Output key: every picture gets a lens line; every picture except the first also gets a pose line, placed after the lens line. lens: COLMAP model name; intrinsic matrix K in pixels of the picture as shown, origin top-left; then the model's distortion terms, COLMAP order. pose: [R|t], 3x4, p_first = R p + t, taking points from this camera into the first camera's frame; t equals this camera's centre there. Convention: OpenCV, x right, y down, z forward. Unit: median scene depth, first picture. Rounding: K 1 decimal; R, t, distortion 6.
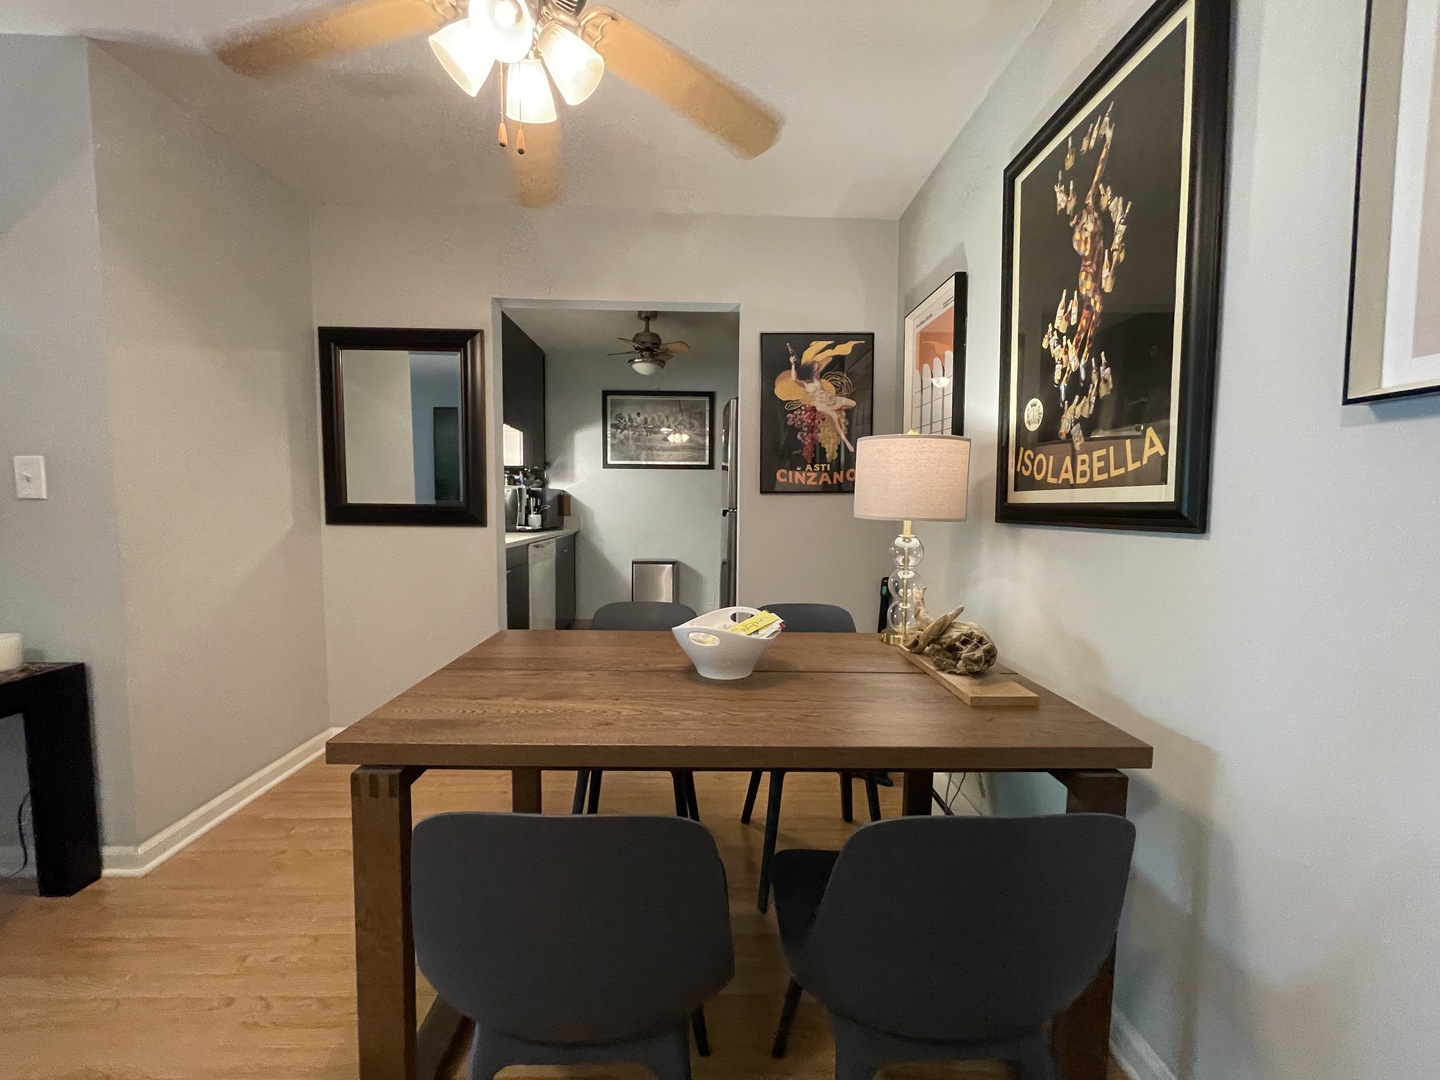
lens RADIAL K [[578.8, 0, 720.5], [0, 578.8, 538.6], [0, 0, 1]] dist [-0.004139, -0.000195]
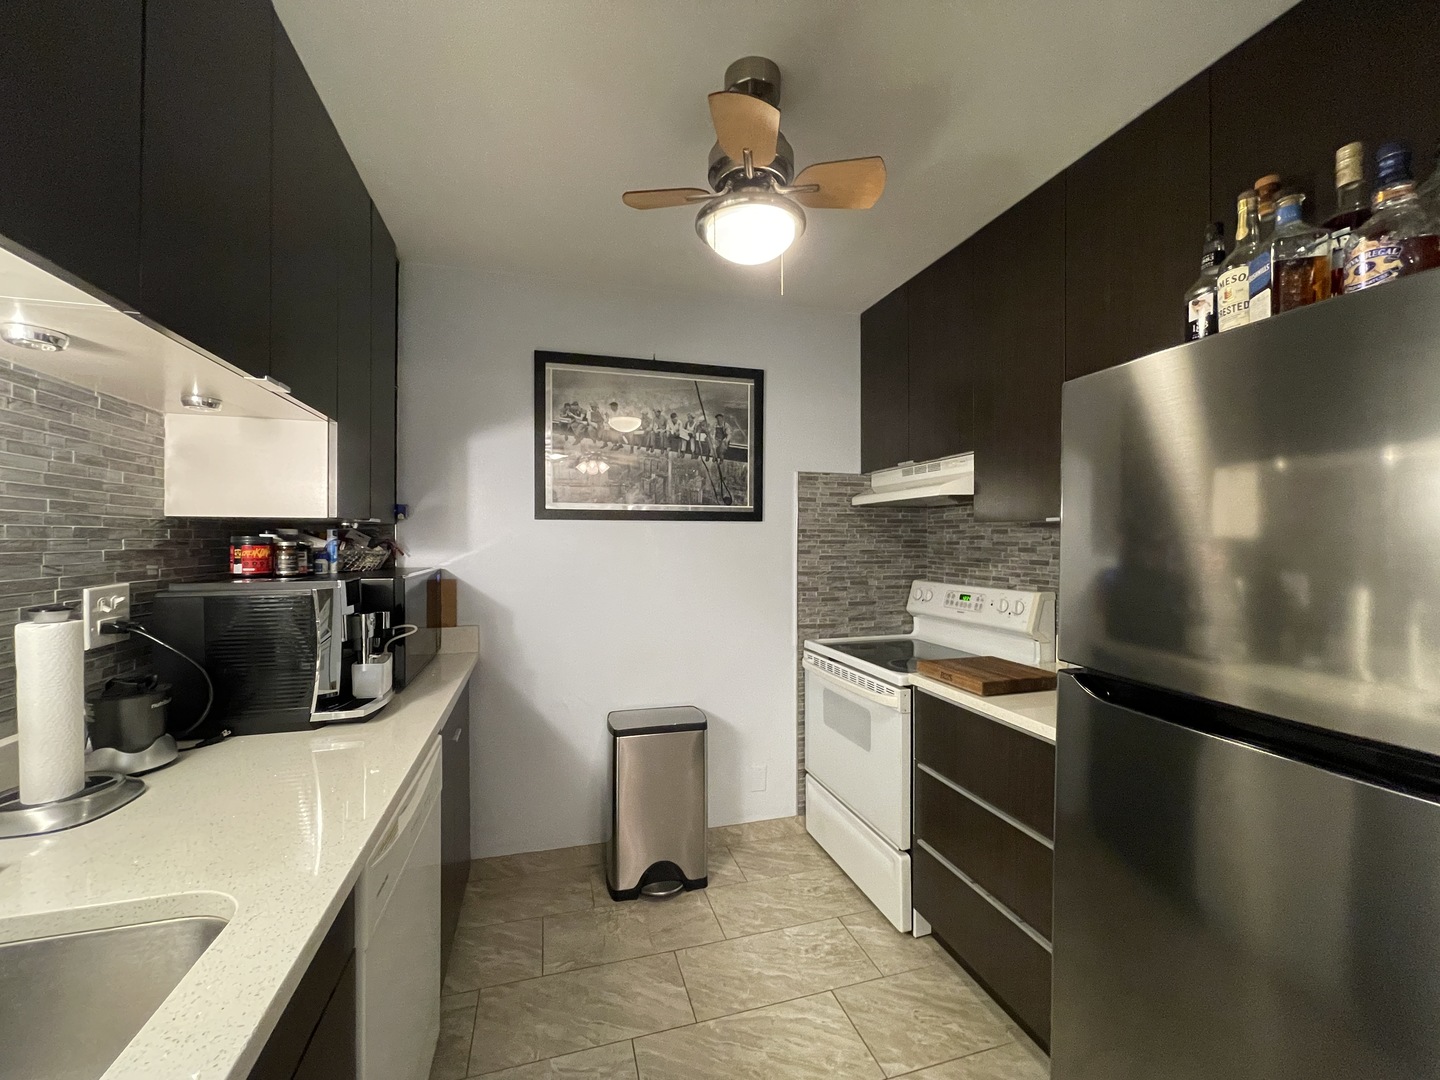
lens RADIAL K [[578.8, 0, 716.3], [0, 578.8, 536.5], [0, 0, 1]] dist [-0.004139, -0.000195]
pose [[0.967941, -0.007346, 0.251070, -0.180494], [0.024595, 0.997540, -0.065636, -0.074537], [-0.249970, 0.069707, 0.965741, 0.527571]]
